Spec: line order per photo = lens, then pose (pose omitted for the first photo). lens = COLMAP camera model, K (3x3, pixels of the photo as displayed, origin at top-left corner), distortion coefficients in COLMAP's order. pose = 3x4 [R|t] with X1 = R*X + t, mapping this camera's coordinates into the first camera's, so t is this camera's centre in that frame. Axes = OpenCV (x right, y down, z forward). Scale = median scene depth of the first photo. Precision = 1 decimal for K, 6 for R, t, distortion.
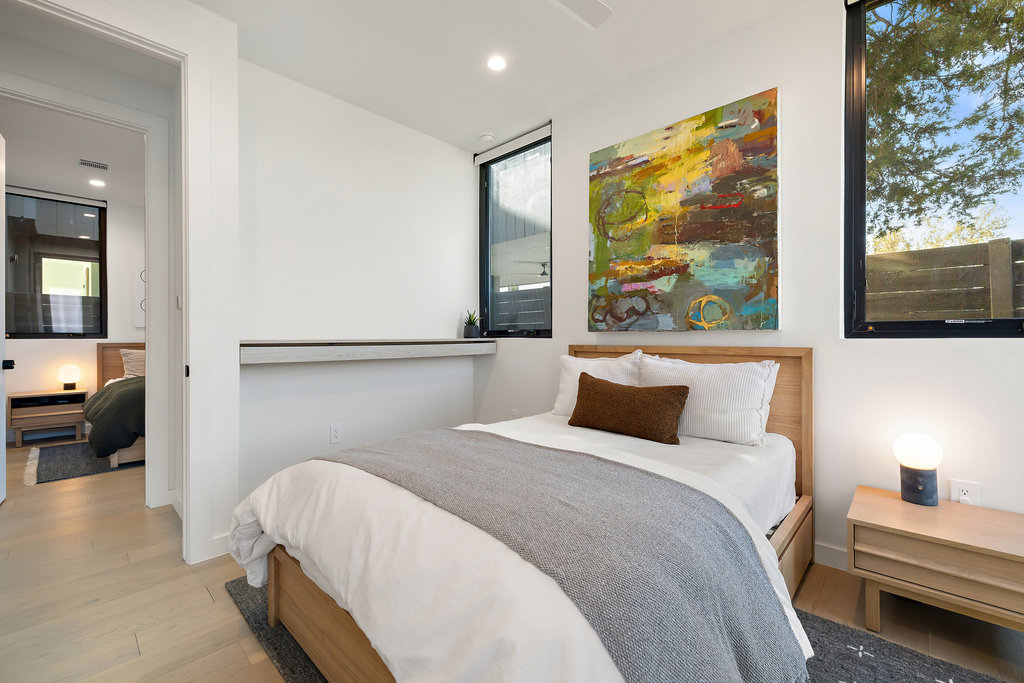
lens RADIAL K [[425.7, 0, 512.0], [0, 425.7, 341.5], [0, 0, 1]] dist [-0.008506, 0.000408]
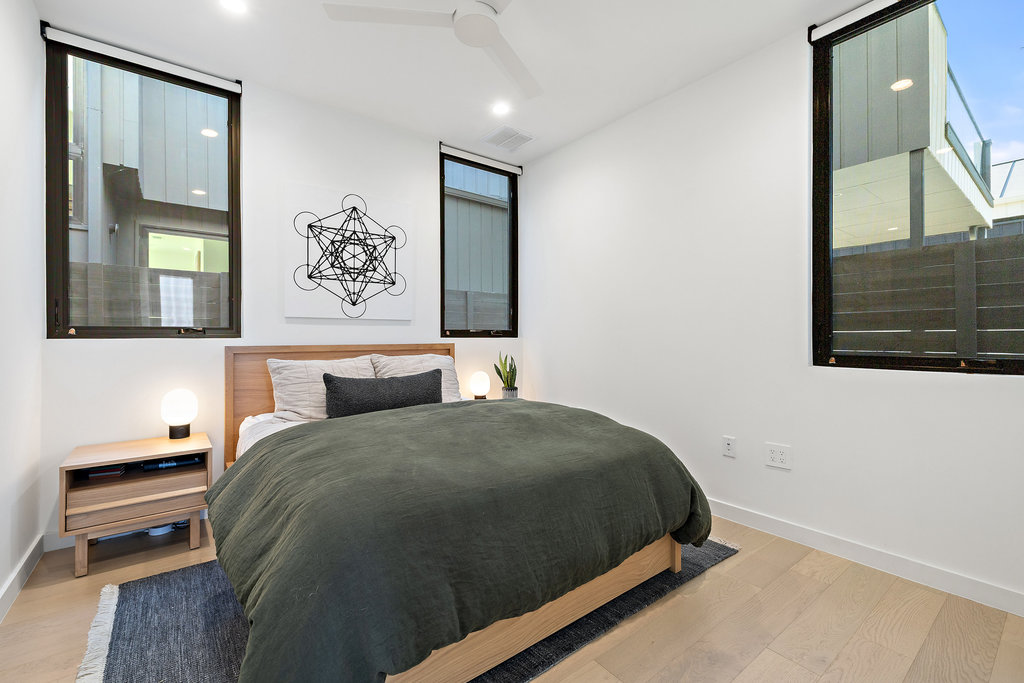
lens RADIAL K [[425.7, 0, 512.0], [0, 425.7, 341.5], [0, 0, 1]] dist [-0.008506, 0.000408]
pose [[0.989299, 0.009640, -0.145584, -0.584104], [-0.008317, 0.999918, 0.009690, -0.011472], [0.145666, -0.008375, 0.989298, 0.559024]]
